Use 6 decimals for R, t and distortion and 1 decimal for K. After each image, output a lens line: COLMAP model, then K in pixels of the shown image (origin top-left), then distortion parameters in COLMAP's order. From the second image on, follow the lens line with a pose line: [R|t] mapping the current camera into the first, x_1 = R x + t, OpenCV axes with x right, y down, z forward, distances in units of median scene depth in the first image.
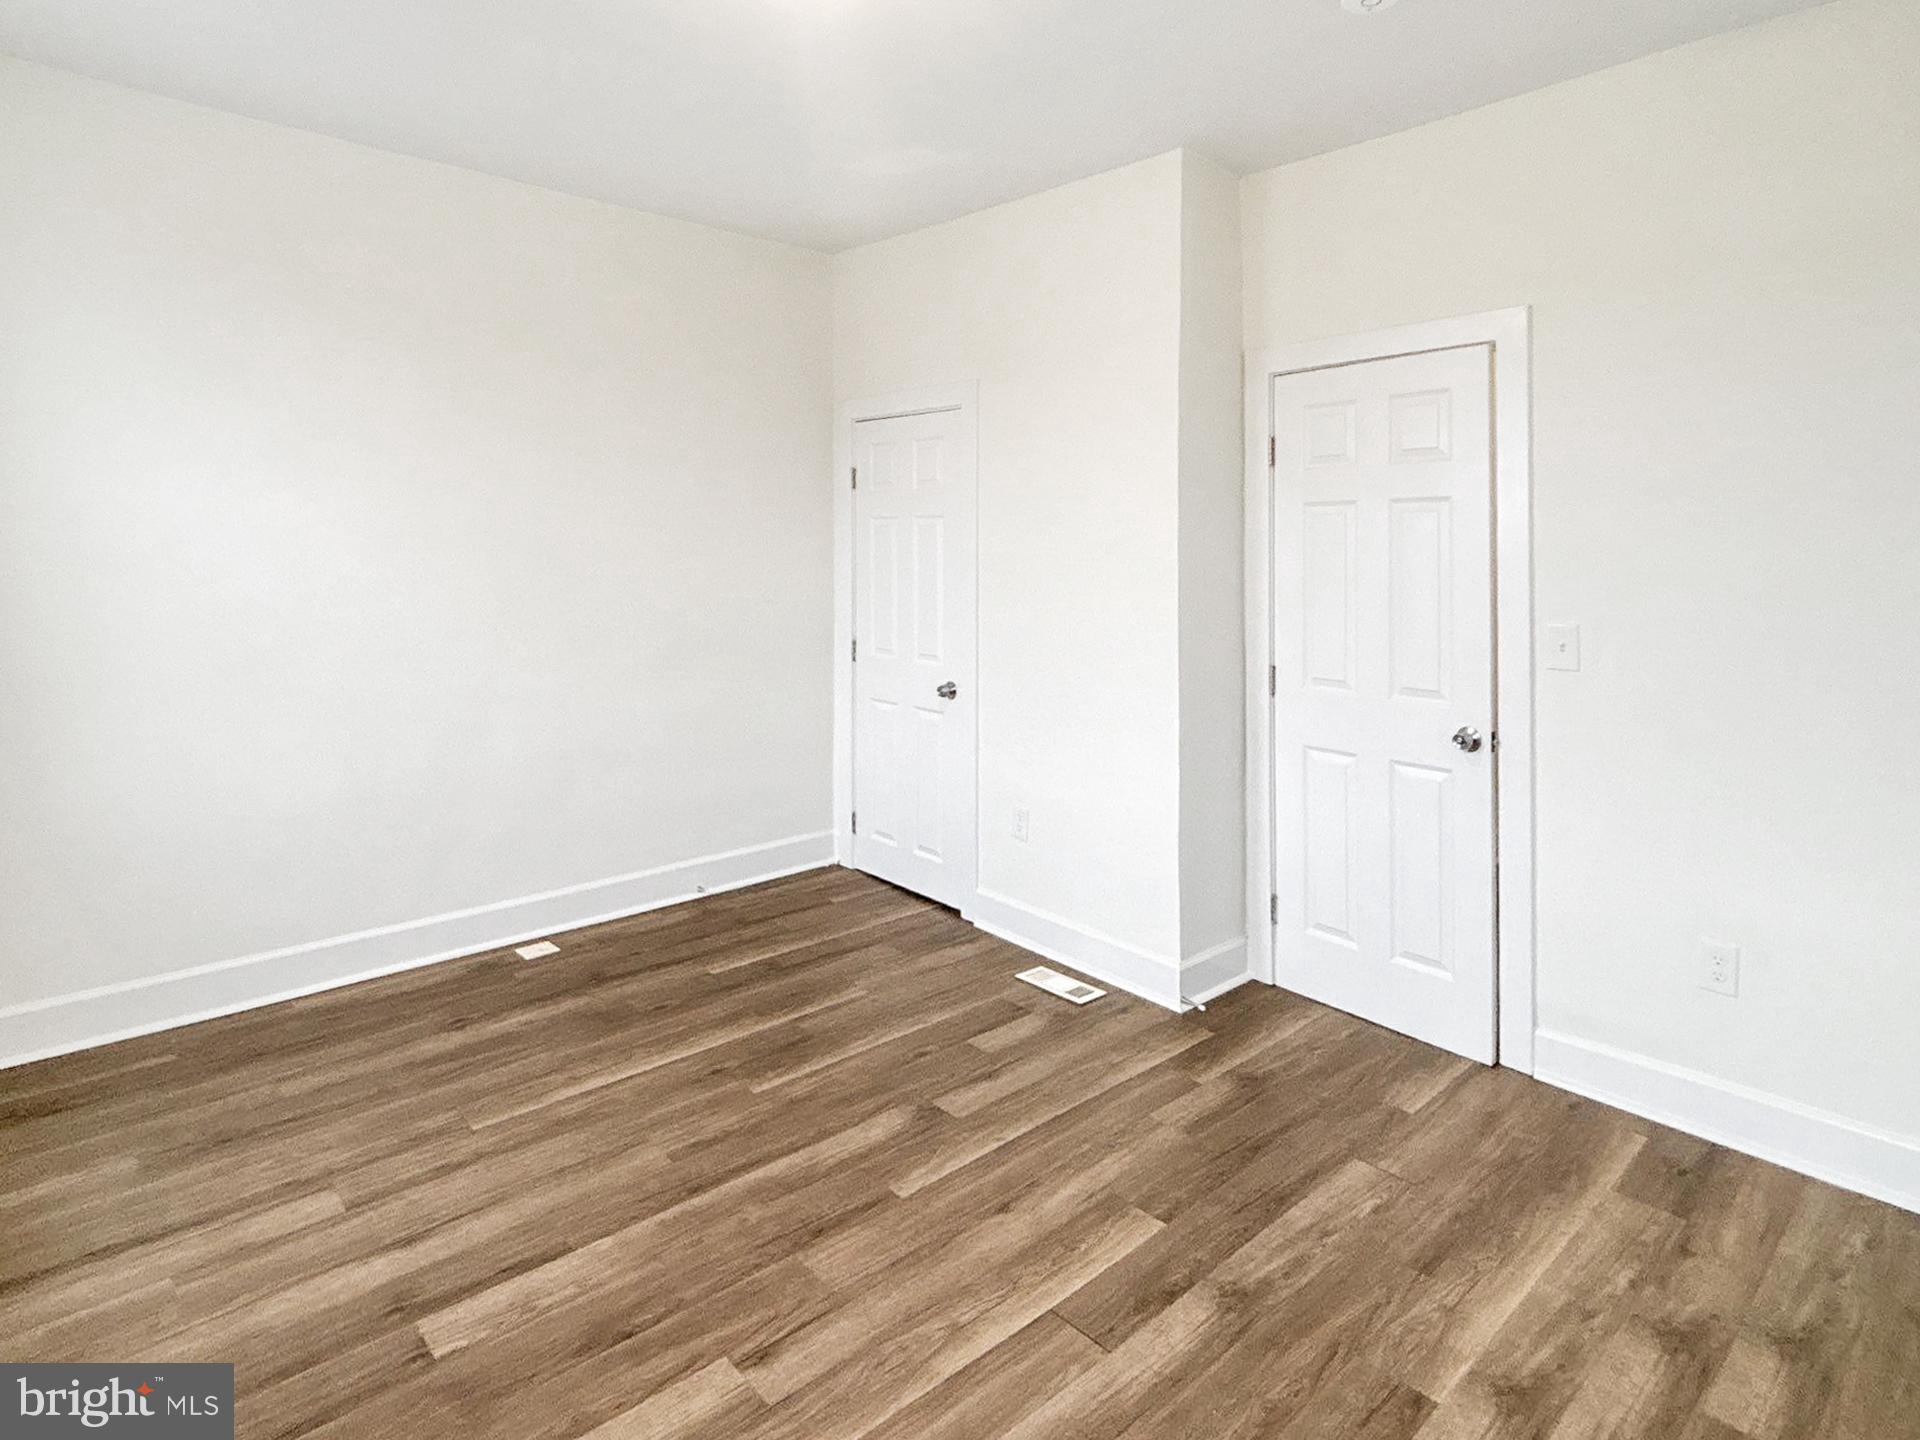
lens RADIAL K [[1025.6, 0, 927.5], [0, 1025.6, 685.0], [0, 0, 1]] dist [-0.001595, -0.002320]
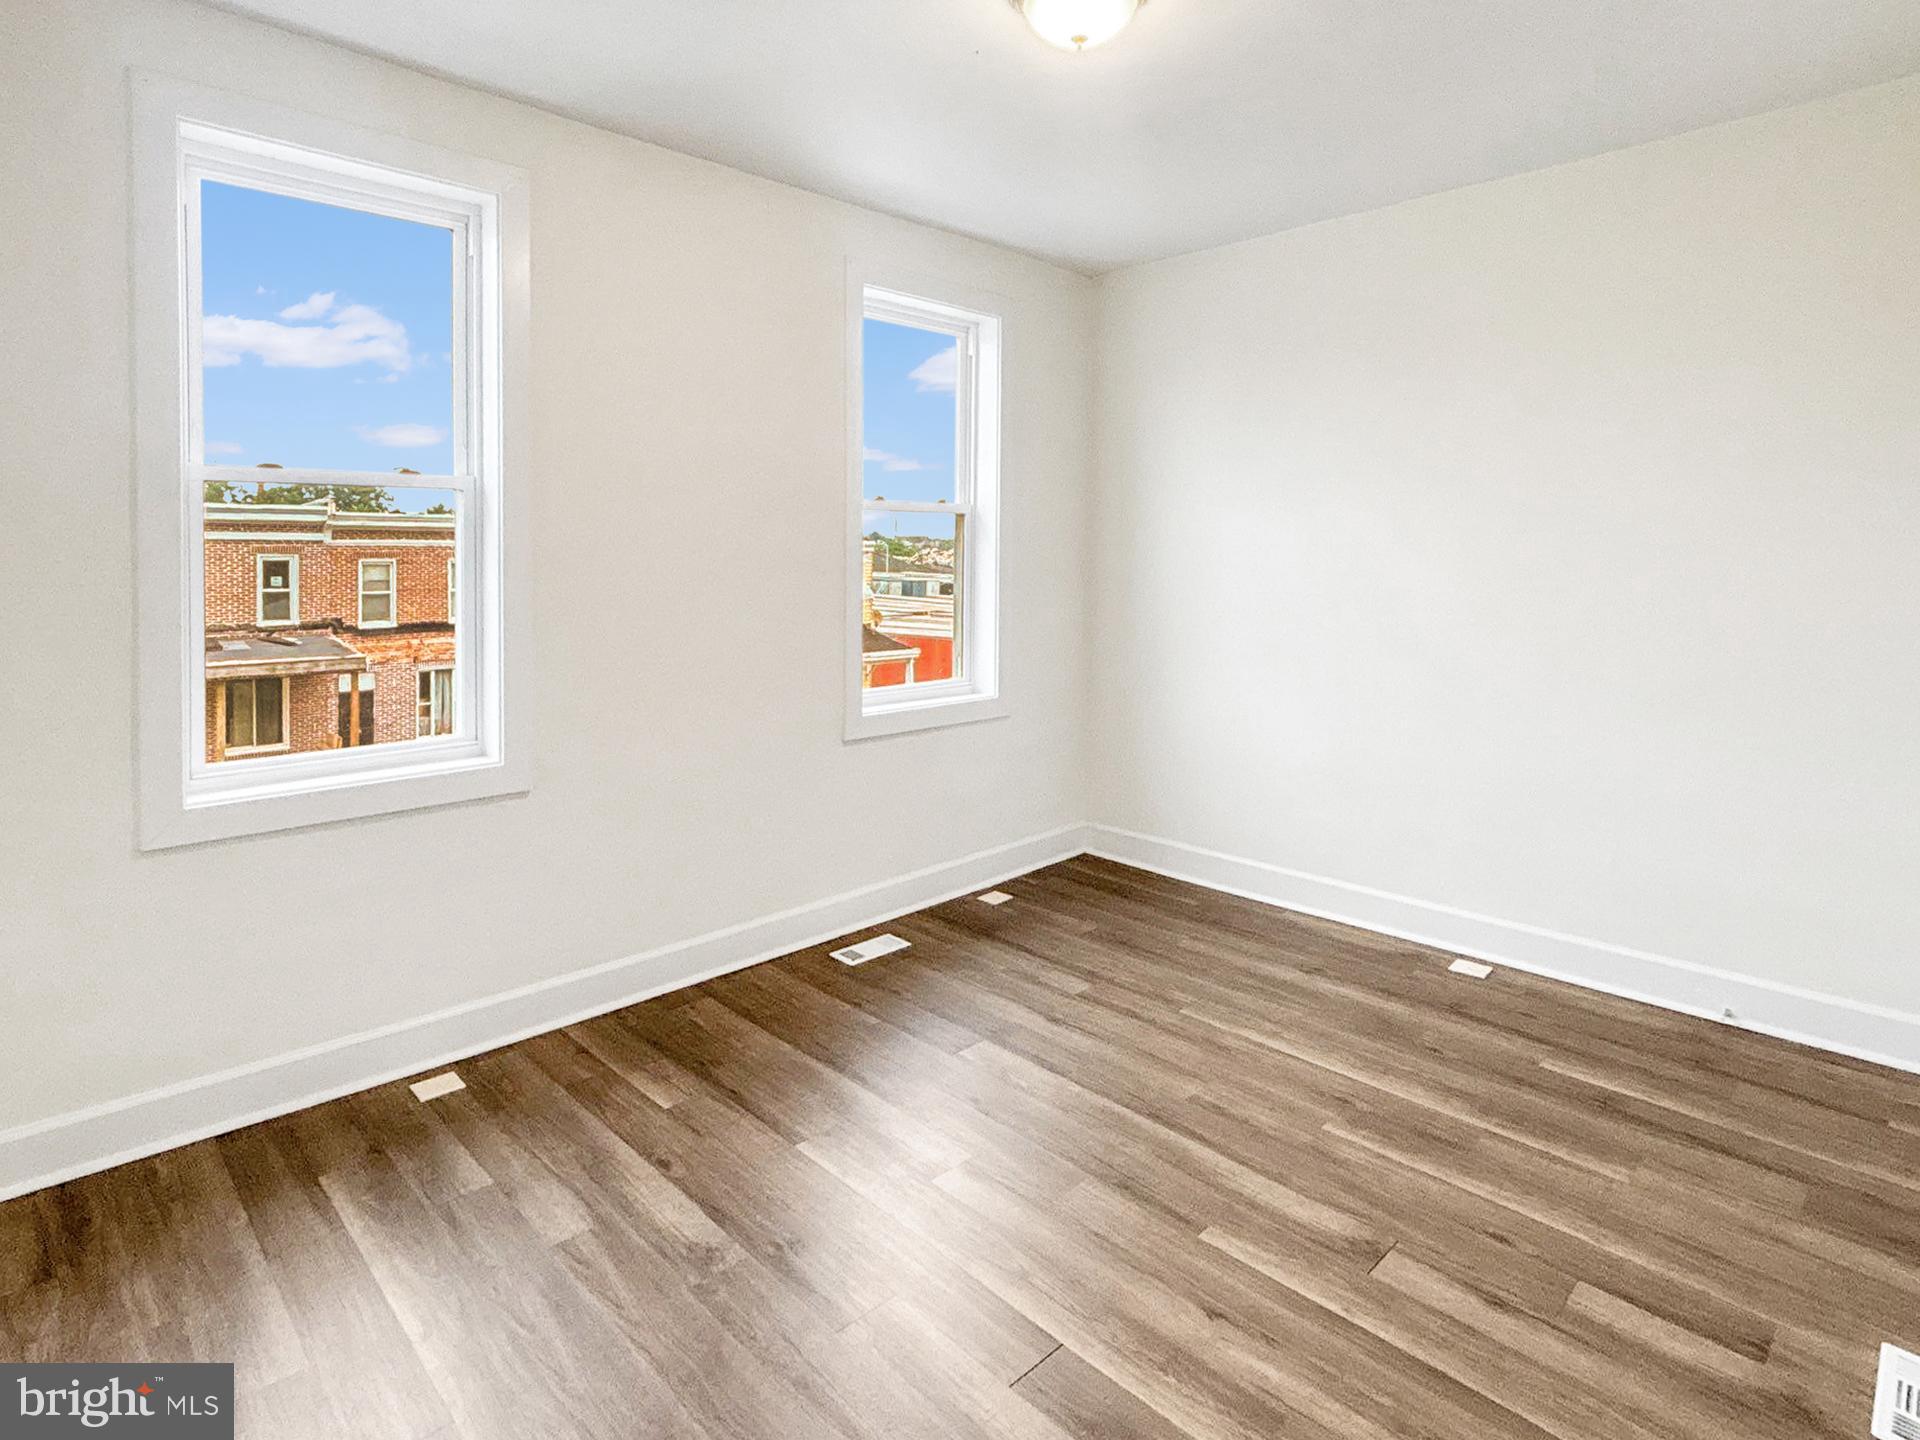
lens RADIAL K [[1025.6, 0, 927.5], [0, 1025.6, 685.0], [0, 0, 1]] dist [-0.001595, -0.002320]
pose [[0.026469, 0.121458, -0.992244, 0.846188], [-0.132830, 0.984217, 0.116933, -0.083366], [0.990785, 0.128704, 0.042184, 0.636916]]
